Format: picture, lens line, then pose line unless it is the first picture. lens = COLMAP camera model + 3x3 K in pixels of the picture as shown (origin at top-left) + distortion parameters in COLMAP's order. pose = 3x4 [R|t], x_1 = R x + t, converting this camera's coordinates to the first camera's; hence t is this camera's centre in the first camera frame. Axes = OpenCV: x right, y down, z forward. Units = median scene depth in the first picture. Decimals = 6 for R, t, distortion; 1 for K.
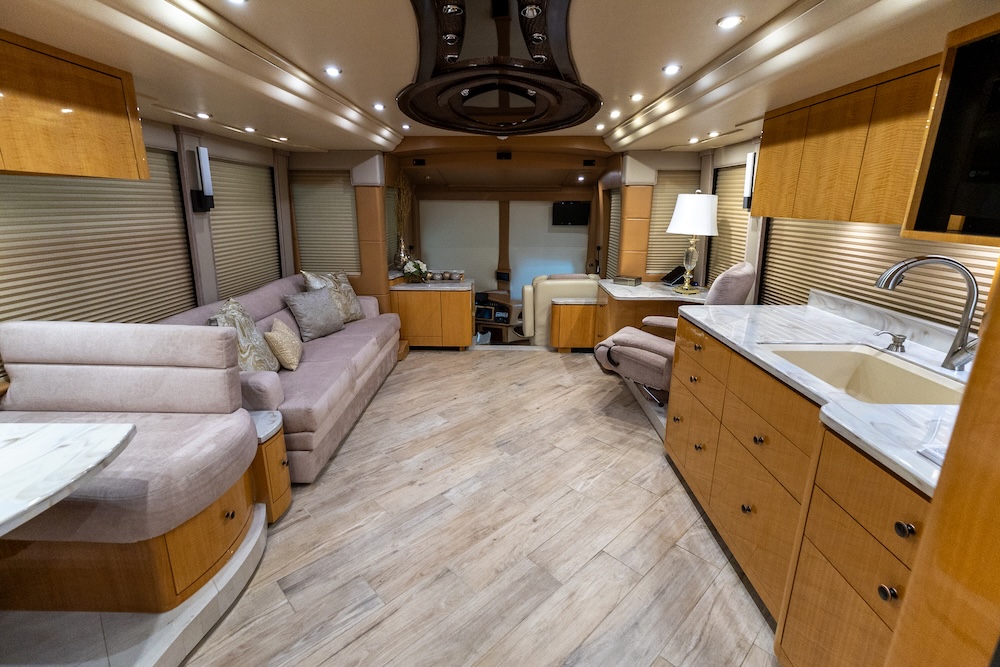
lens RADIAL K [[458.5, 0, 499.7], [0, 458.5, 338.1], [0, 0, 1]] dist [0.010718, -0.002677]
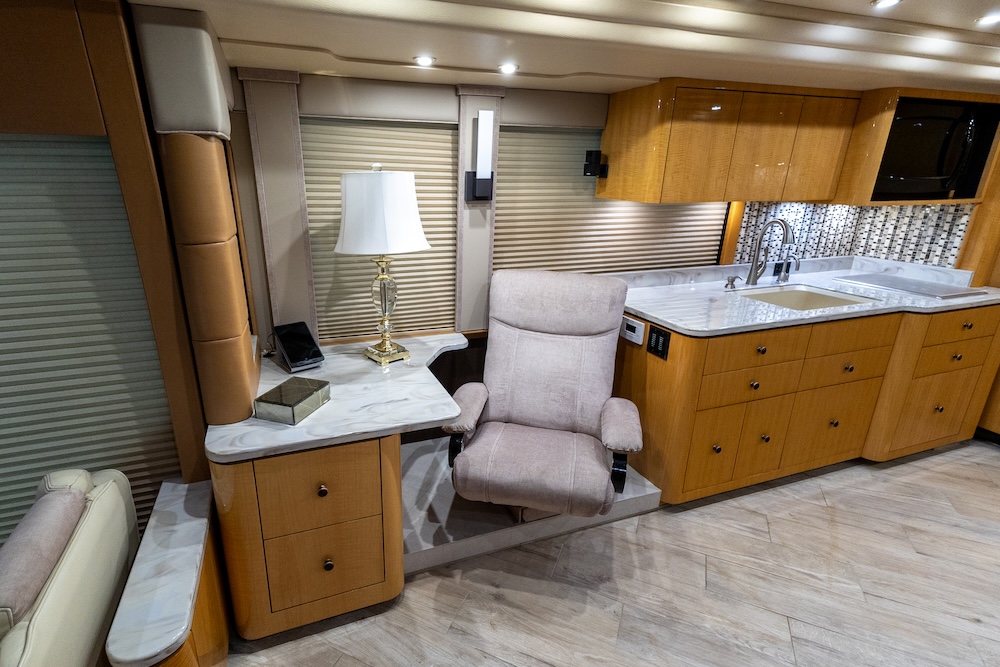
lens RADIAL K [[458.5, 0, 502.9], [0, 458.5, 331.1], [0, 0, 1]] dist [0.010718, -0.002677]
pose [[-0.346575, -0.294789, 0.890497, -0.153932], [0.266225, 0.879385, 0.394723, -0.429686], [-0.899450, 0.373873, -0.226292, 1.413922]]
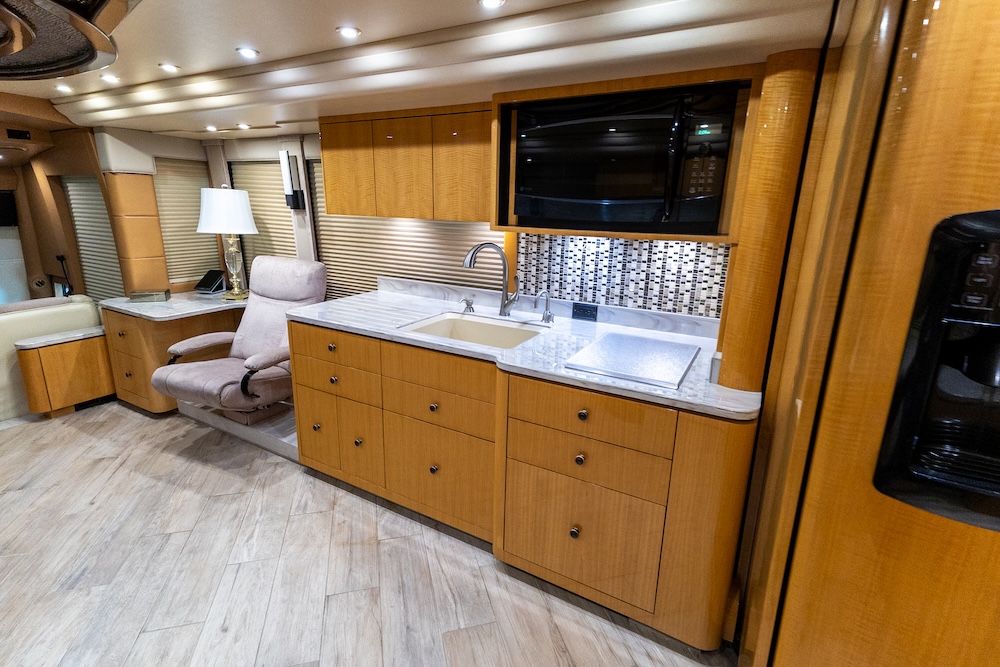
lens RADIAL K [[472.4, 0, 505.2], [0, 472.4, 326.8], [0, 0, 1]] dist [0.006841, -0.001128]
pose [[0.469286, -0.211251, 0.857405, -0.218286], [0.227264, 0.967149, 0.113901, -0.045481], [-0.853300, 0.141405, 0.501880, 0.143803]]
